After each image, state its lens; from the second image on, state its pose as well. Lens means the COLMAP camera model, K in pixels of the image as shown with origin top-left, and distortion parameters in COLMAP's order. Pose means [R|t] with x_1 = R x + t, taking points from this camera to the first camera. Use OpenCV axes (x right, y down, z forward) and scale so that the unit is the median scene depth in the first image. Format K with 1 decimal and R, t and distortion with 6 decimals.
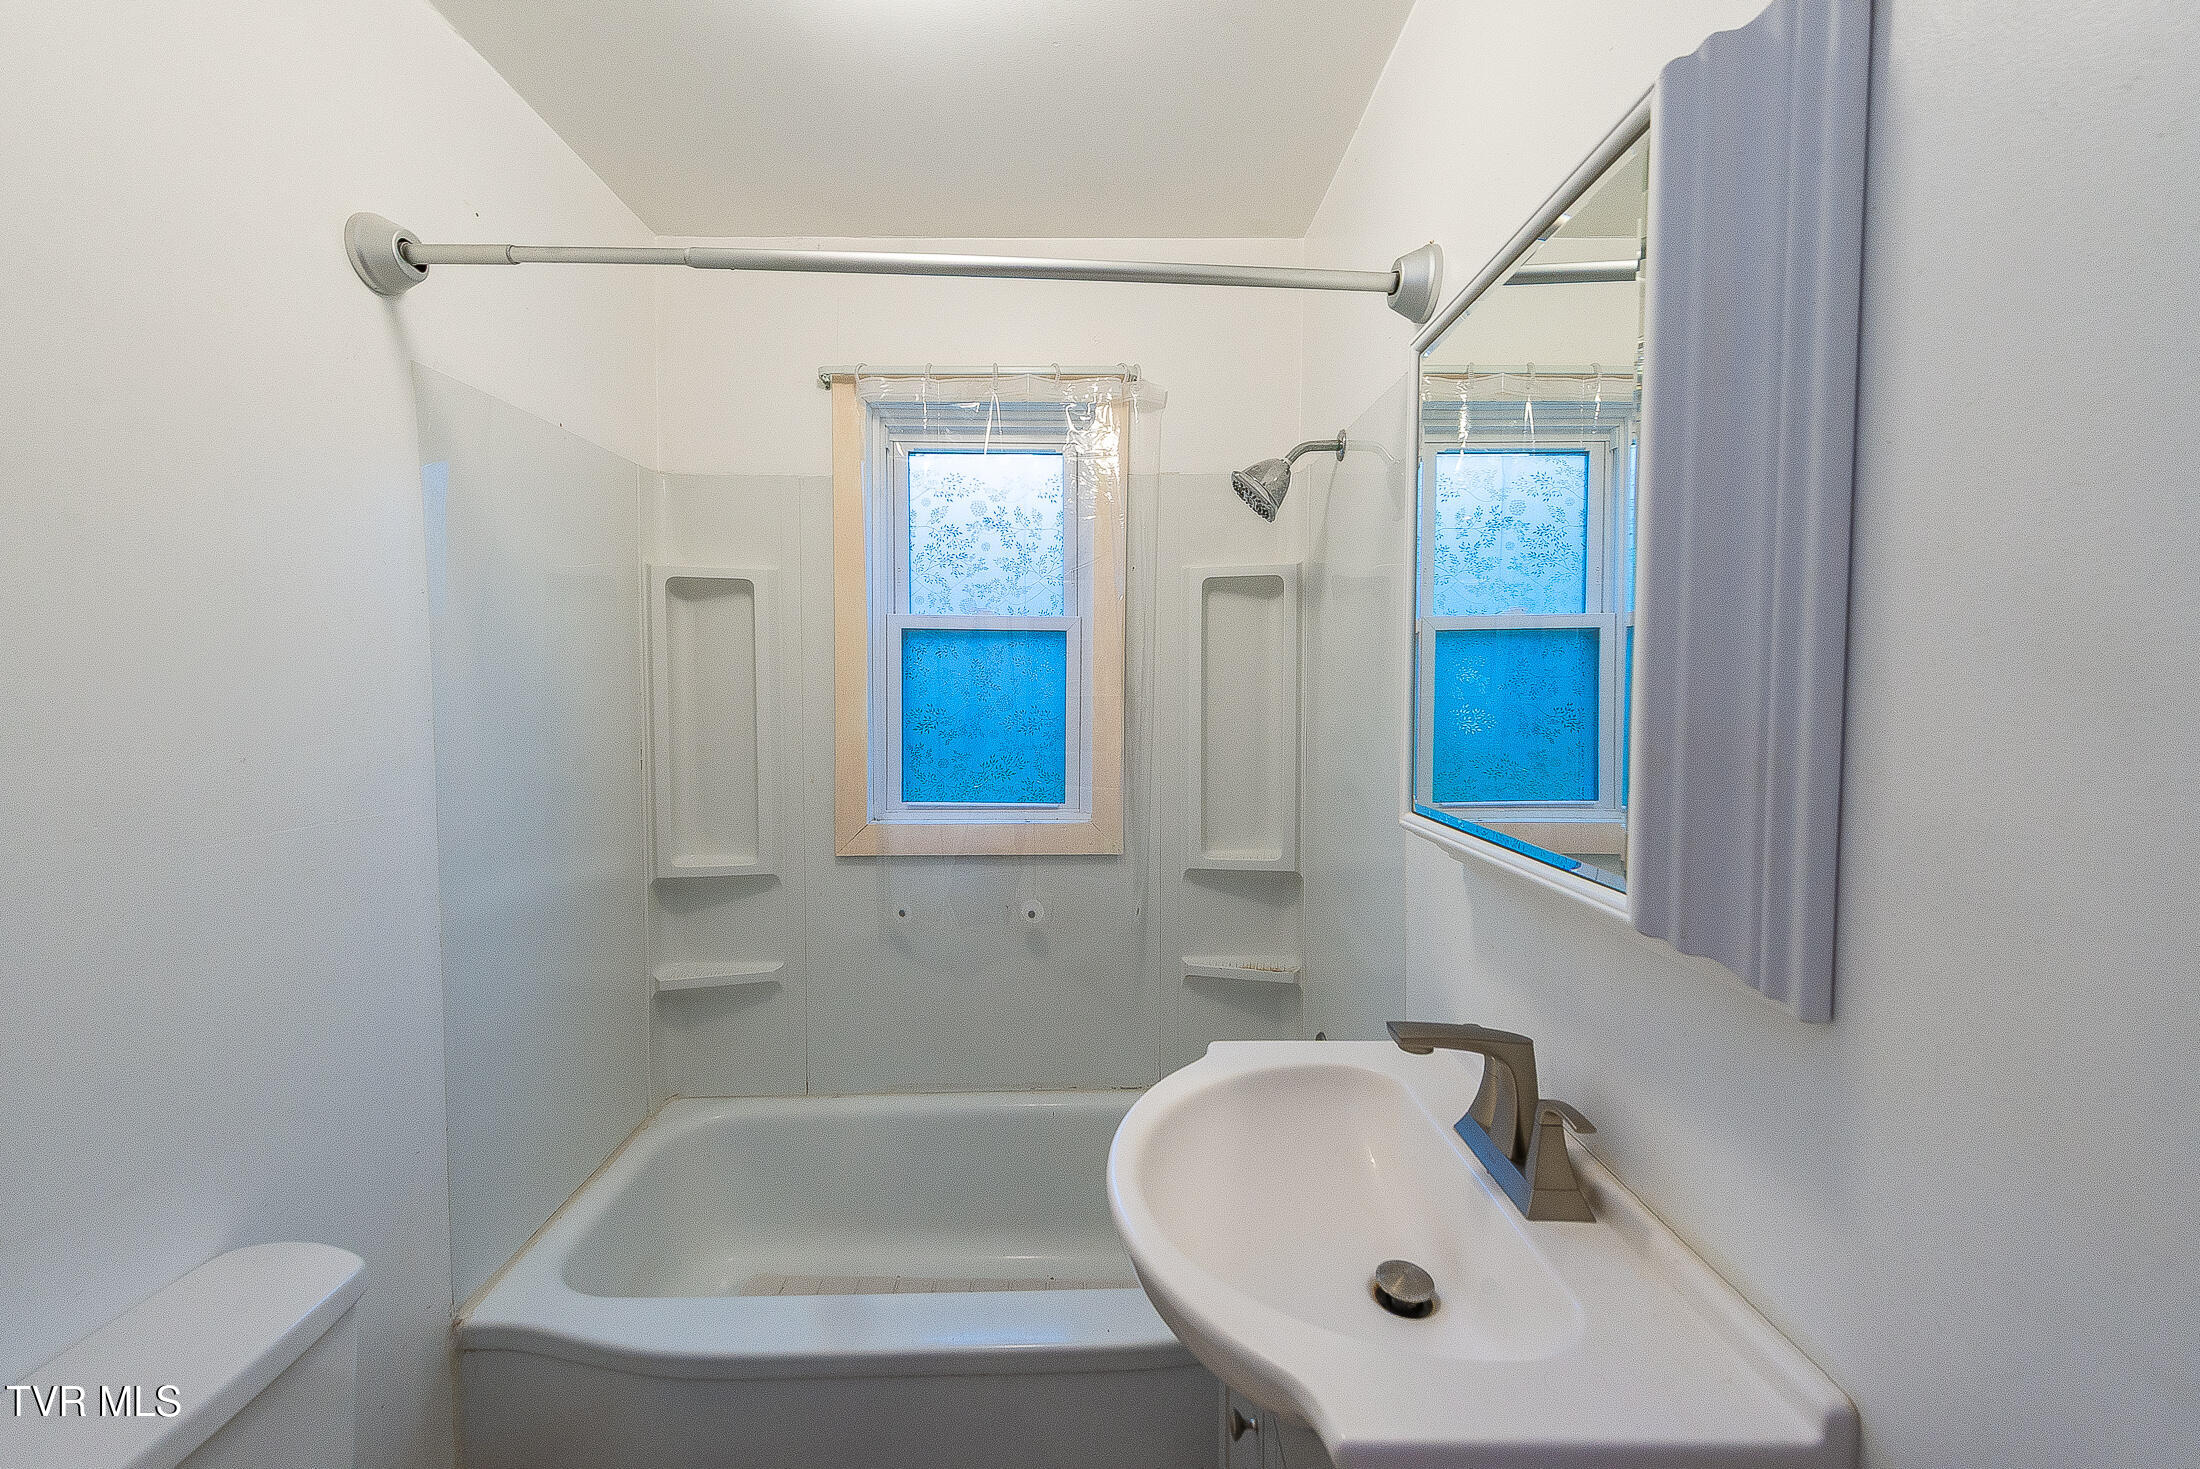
lens RADIAL K [[870.0, 0, 1093.7], [0, 870.0, 722.6], [0, 0, 1]] dist [0.012166, -0.003276]
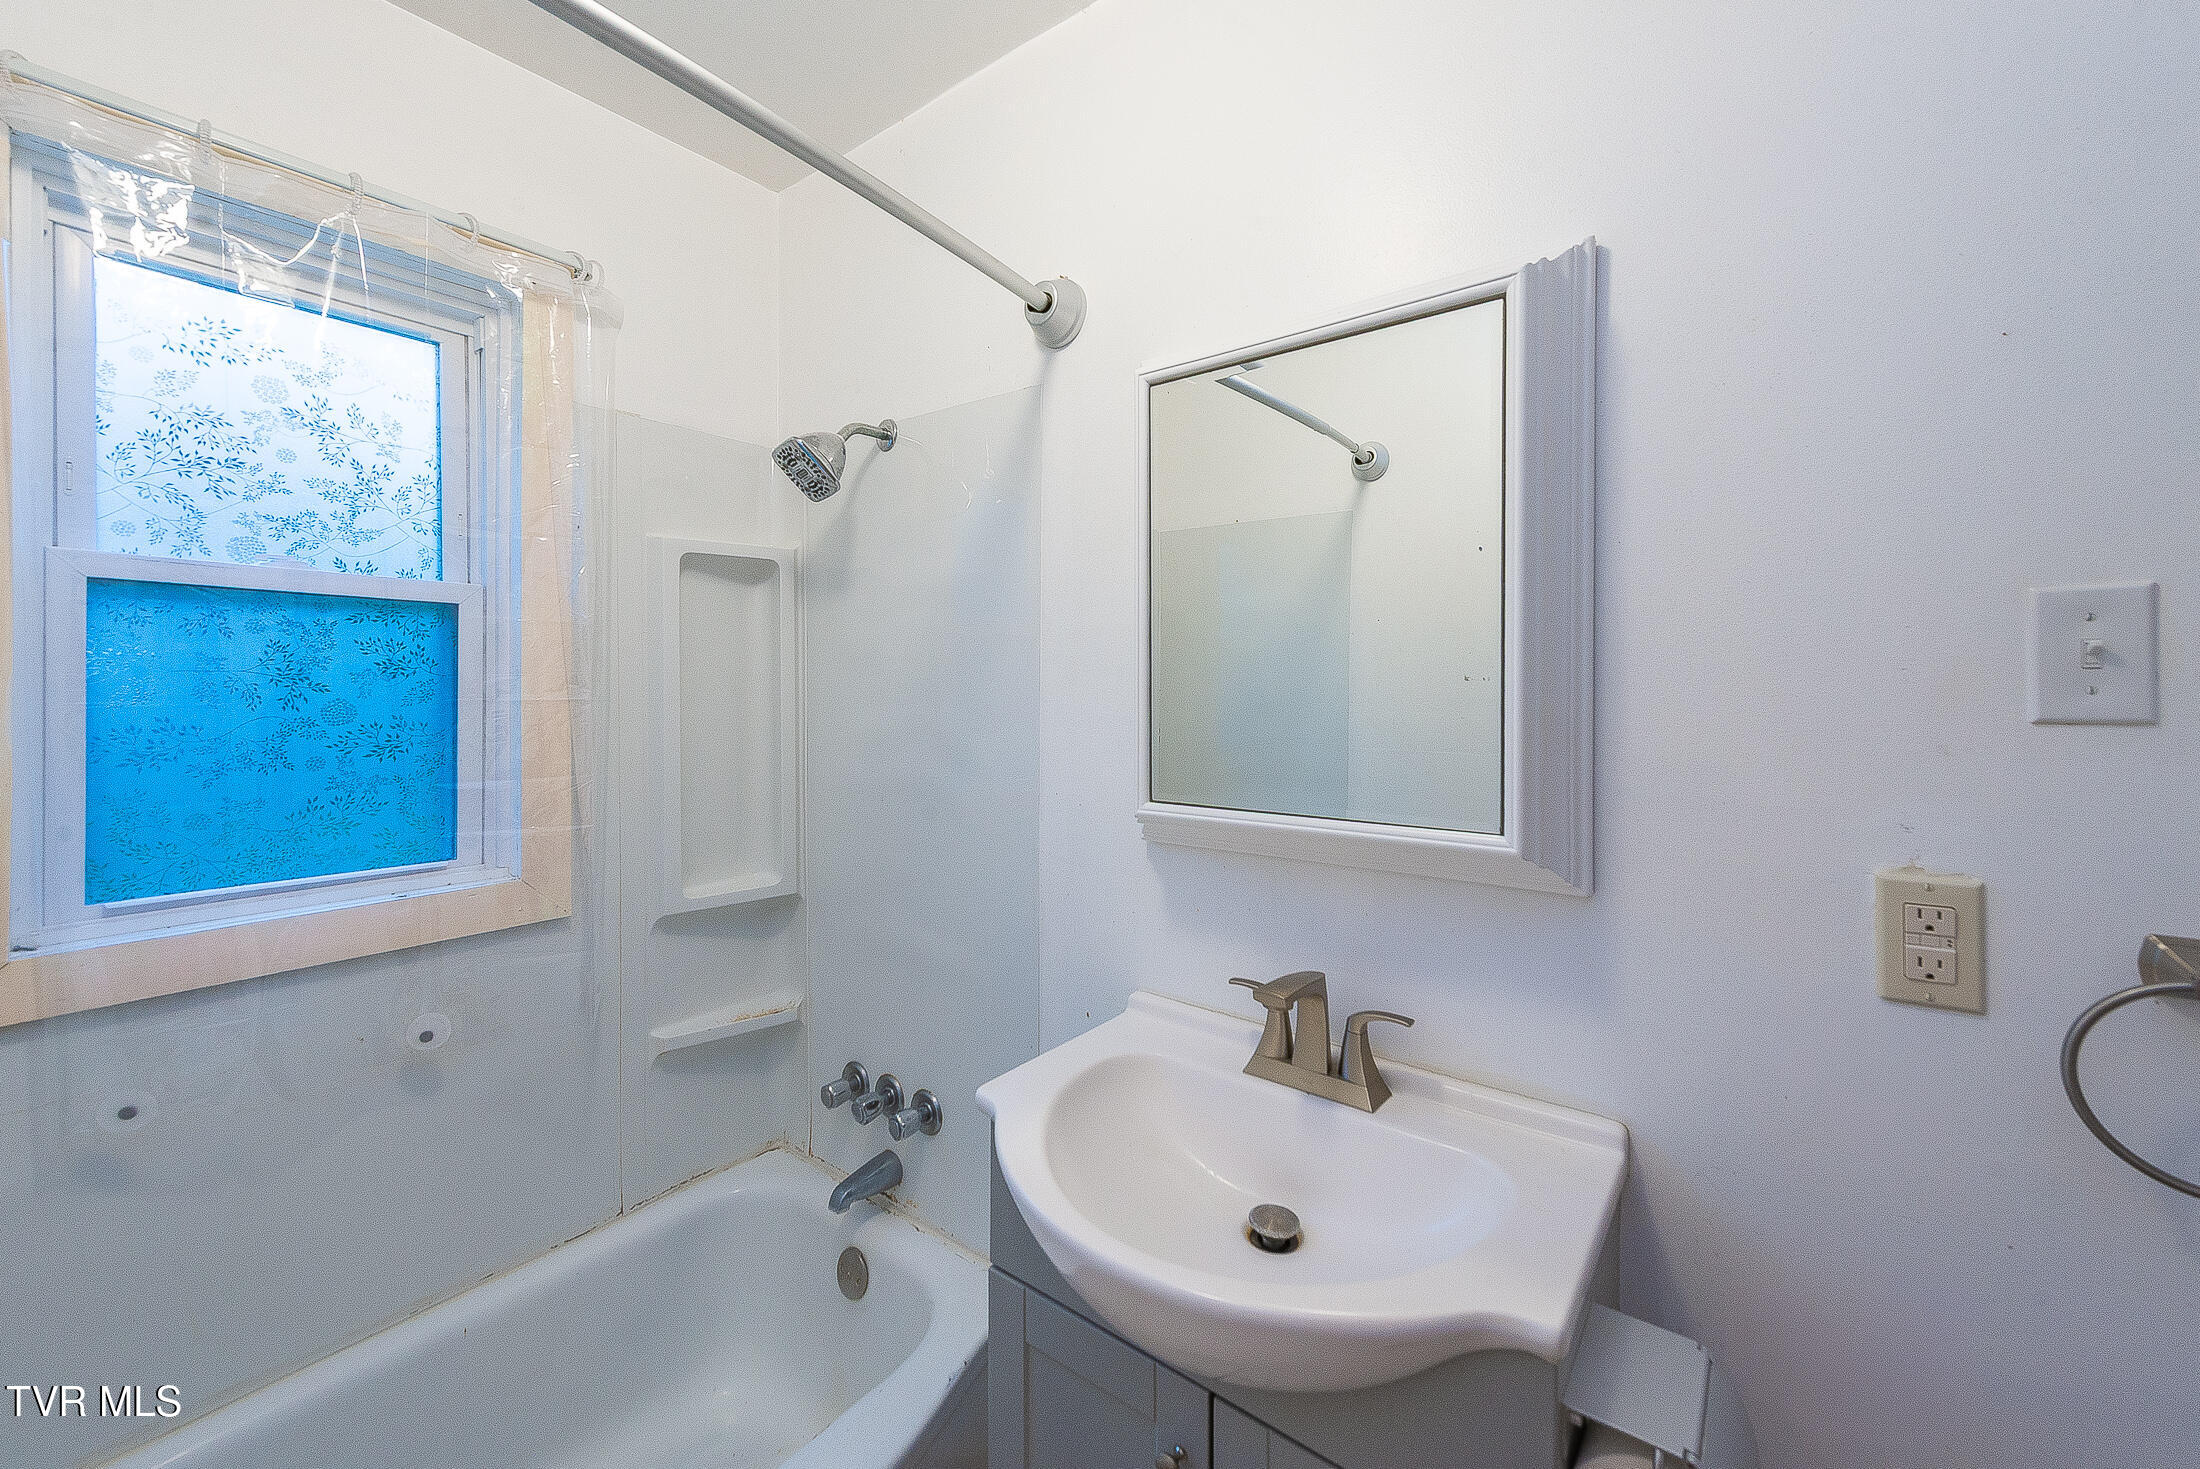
lens RADIAL K [[870.0, 0, 1098.6], [0, 870.0, 690.9], [0, 0, 1]] dist [0.012166, -0.003276]
pose [[0.617833, -0.005197, 0.786292, -0.258847], [0.031124, 0.999356, -0.017851, -0.009732], [-0.785693, 0.035501, 0.617597, 0.184685]]
